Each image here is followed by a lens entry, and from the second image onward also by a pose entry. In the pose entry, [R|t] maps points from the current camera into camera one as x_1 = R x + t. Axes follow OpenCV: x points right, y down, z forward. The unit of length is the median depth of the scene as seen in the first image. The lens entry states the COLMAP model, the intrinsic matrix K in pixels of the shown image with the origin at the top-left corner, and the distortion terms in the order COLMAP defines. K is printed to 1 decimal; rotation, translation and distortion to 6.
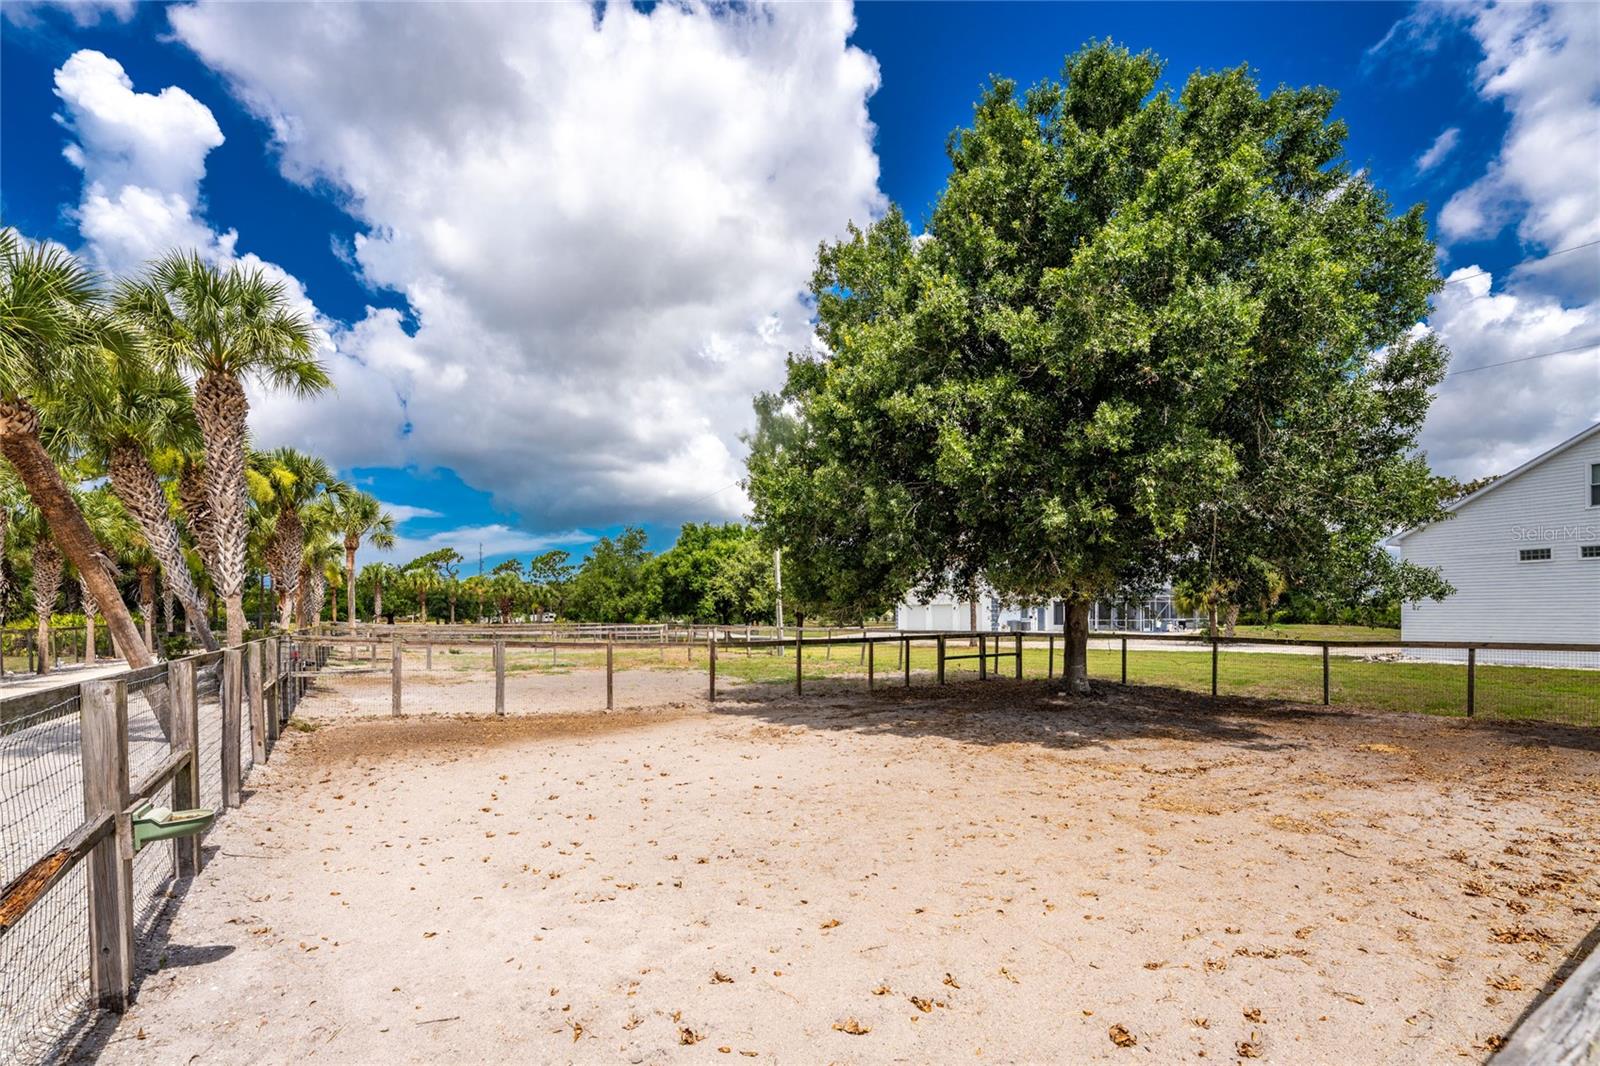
lens RADIAL K [[912.2, 0, 805.1], [0, 912.2, 610.6], [0, 0, 1]] dist [-0.053671, 0.017871]
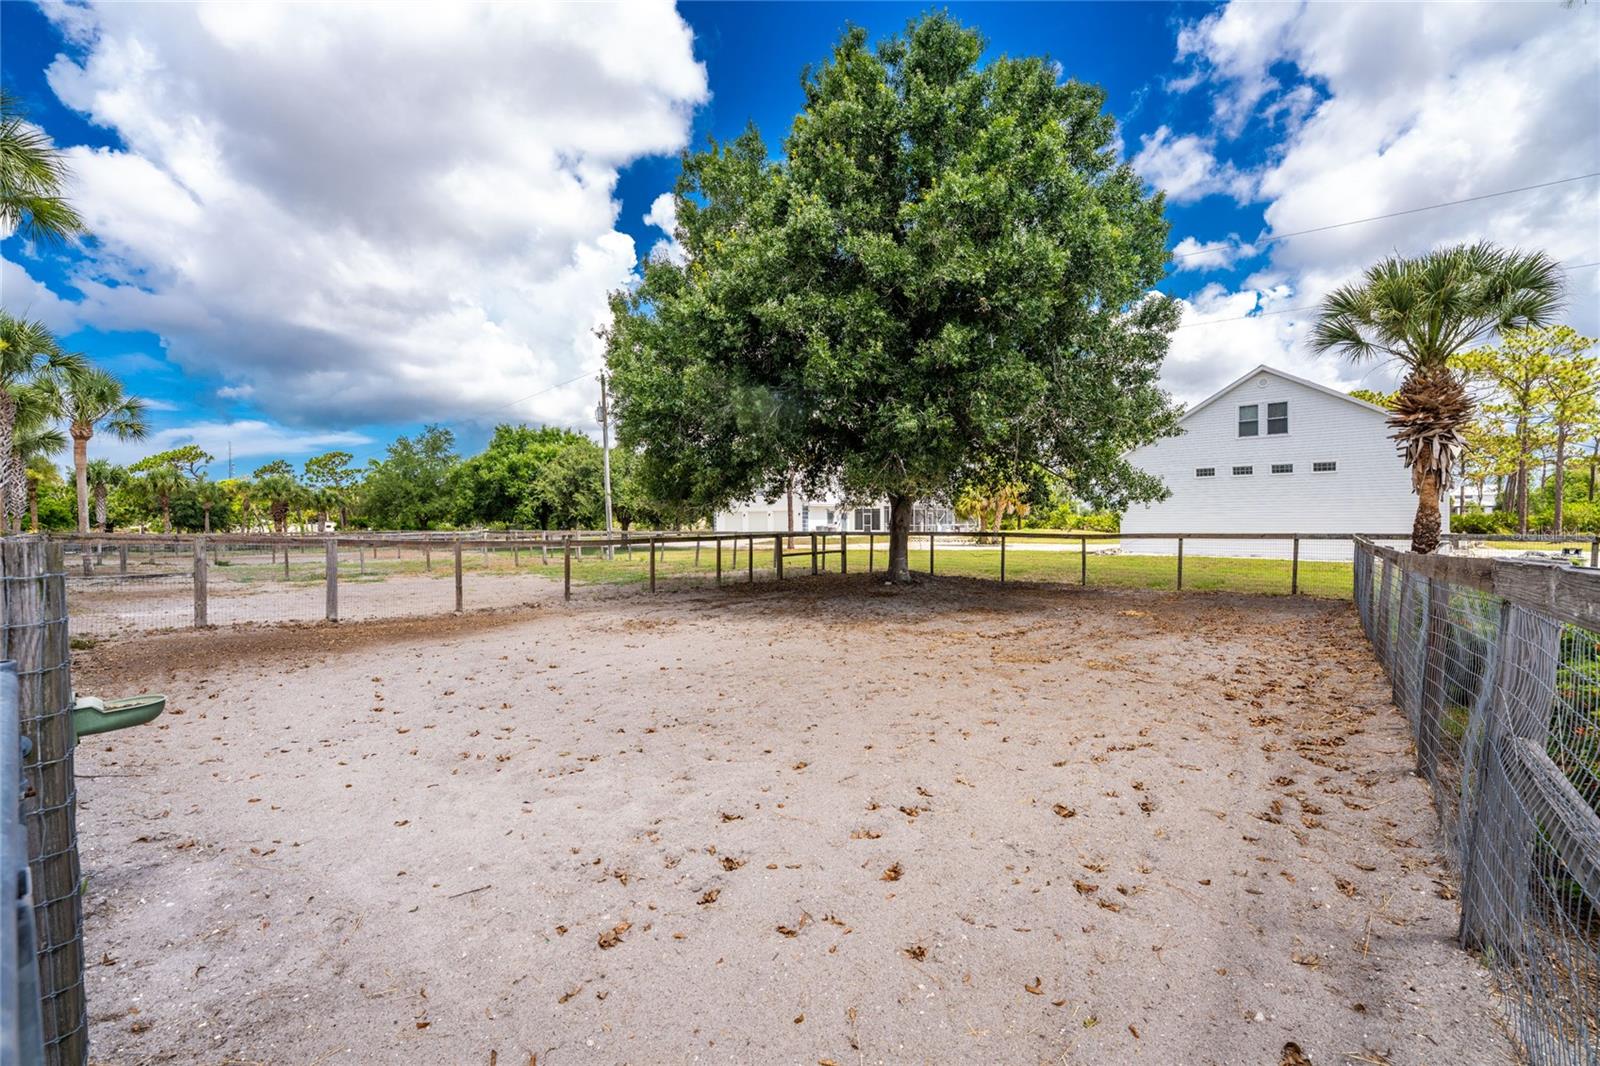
lens RADIAL K [[912.2, 0, 805.1], [0, 912.2, 610.6], [0, 0, 1]] dist [-0.053671, 0.017871]
pose [[0.915335, -0.031598, 0.401453, -0.307061], [0.011962, 0.998610, 0.051325, 0.073865], [-0.402517, -0.042177, 0.914441, -0.012887]]
